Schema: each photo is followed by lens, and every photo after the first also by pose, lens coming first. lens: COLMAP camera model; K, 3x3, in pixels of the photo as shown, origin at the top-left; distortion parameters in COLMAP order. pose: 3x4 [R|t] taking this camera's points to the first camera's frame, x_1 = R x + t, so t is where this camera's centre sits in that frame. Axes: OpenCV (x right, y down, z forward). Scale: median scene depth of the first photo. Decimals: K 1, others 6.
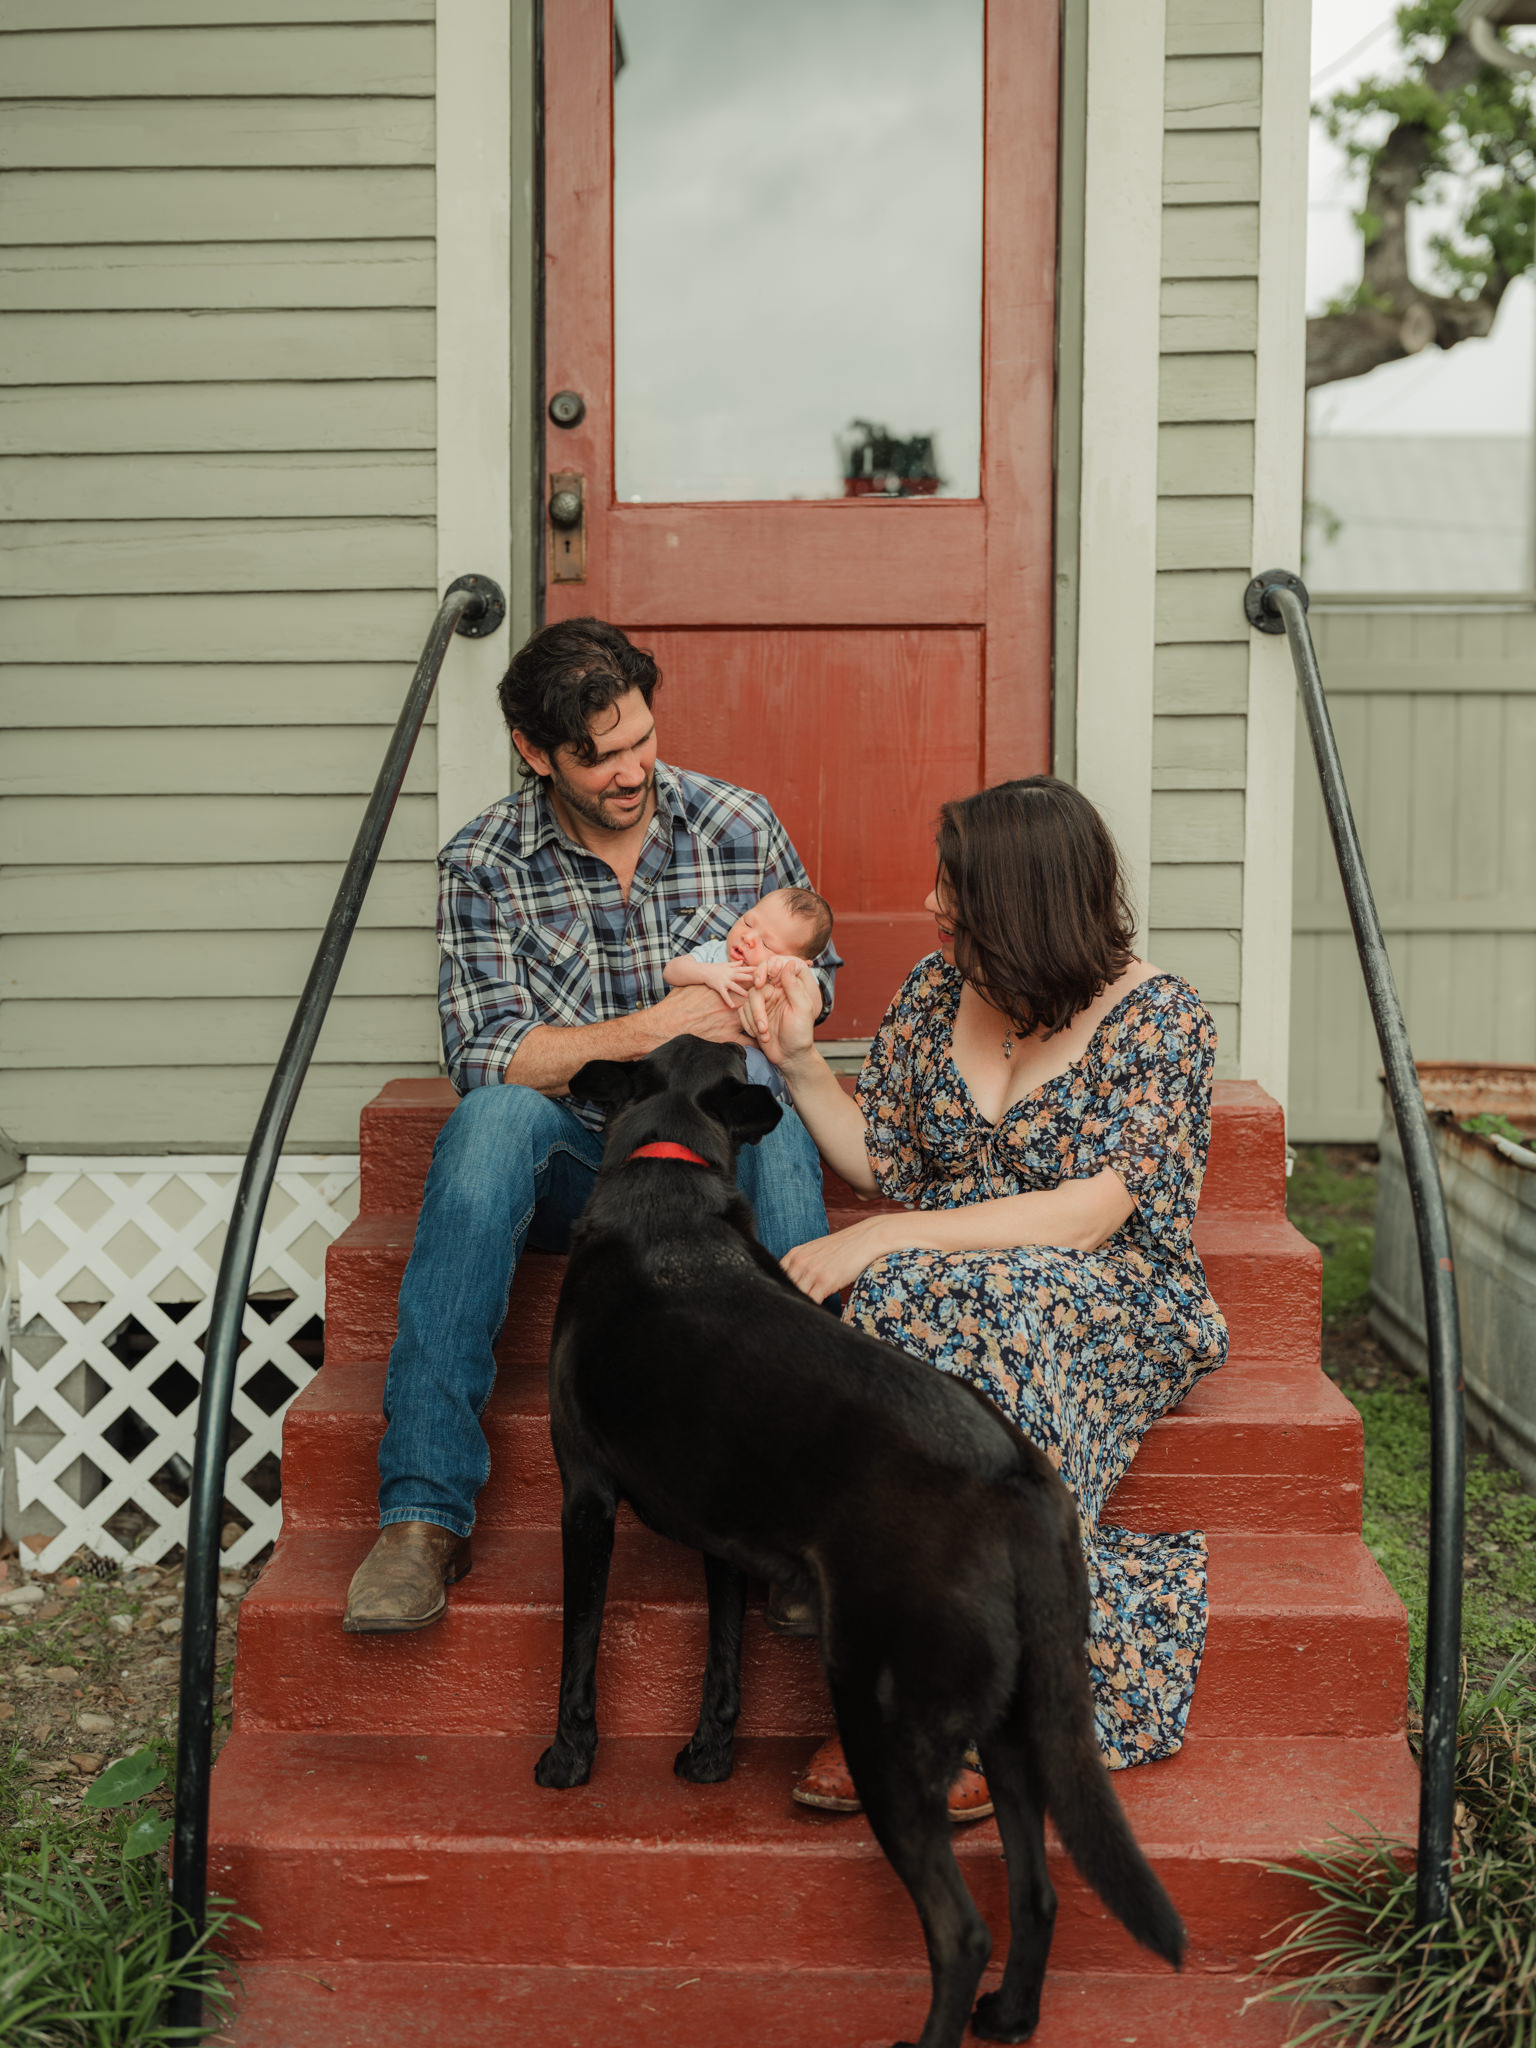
lens RADIAL K [[2362.1, 0, 778.0], [0, 2362.1, 976.9], [0, 0, 1]] dist [-0.010883, 0.000000]
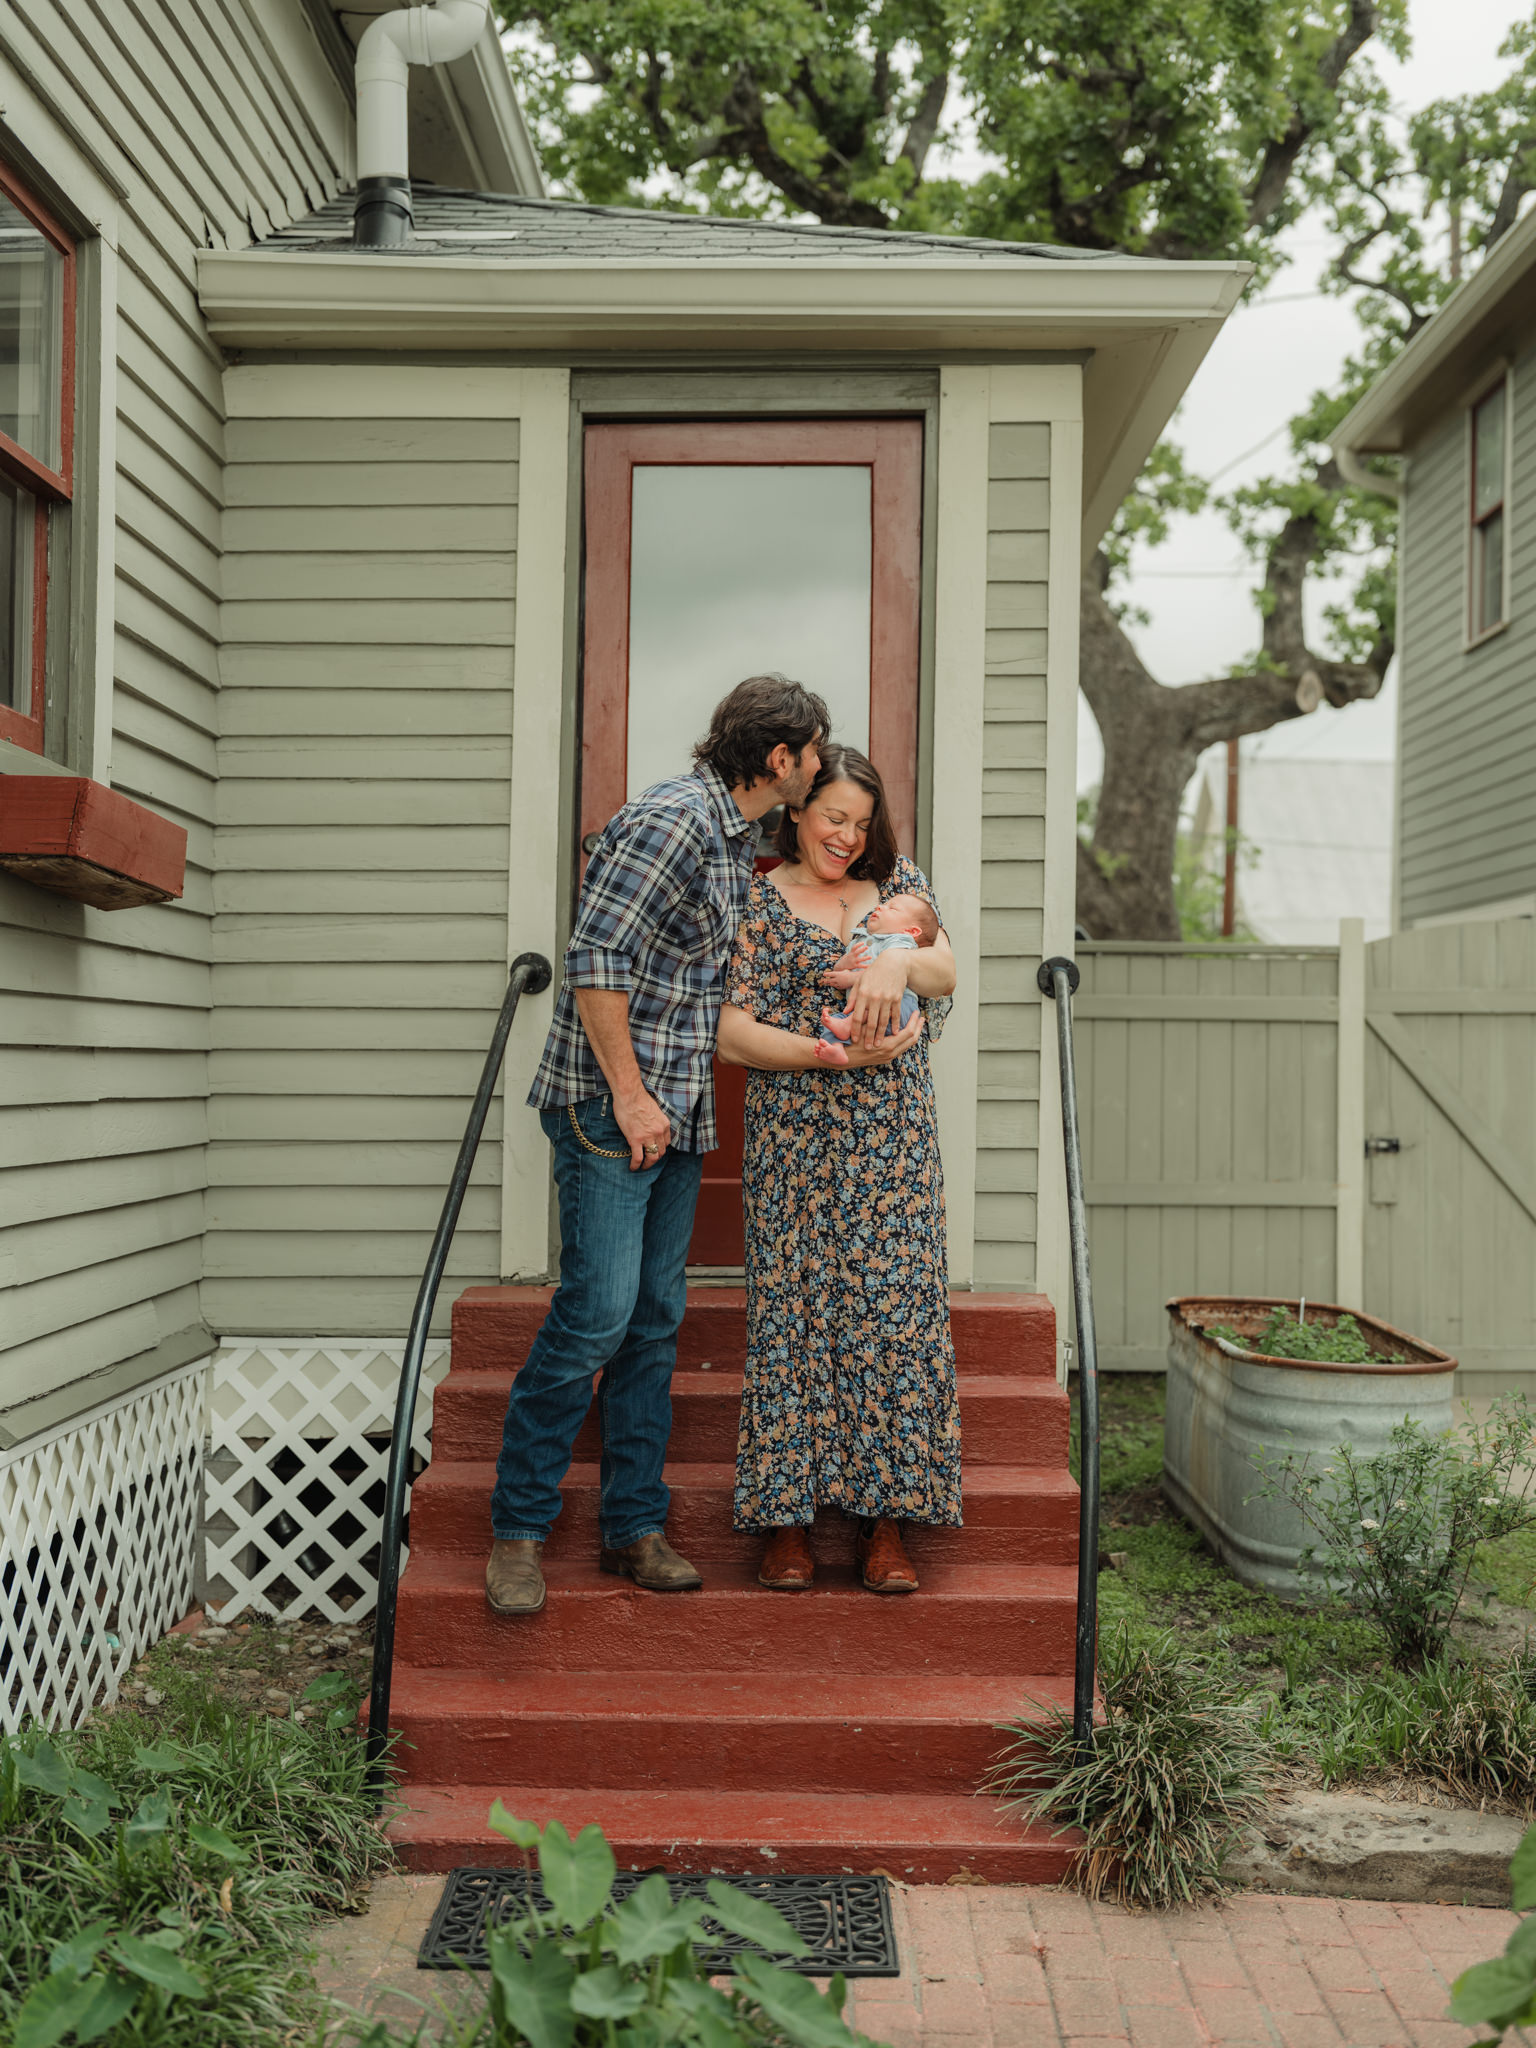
lens RADIAL K [[2362.1, 0, 779.2], [0, 2362.1, 1011.5], [0, 0, 1]] dist [-0.010883, 0.000000]
pose [[0.999842, 0.012942, 0.012173, 0.012352], [-0.011636, 0.994731, -0.101856, 0.019771], [-0.013427, 0.101698, 0.994725, -0.507049]]
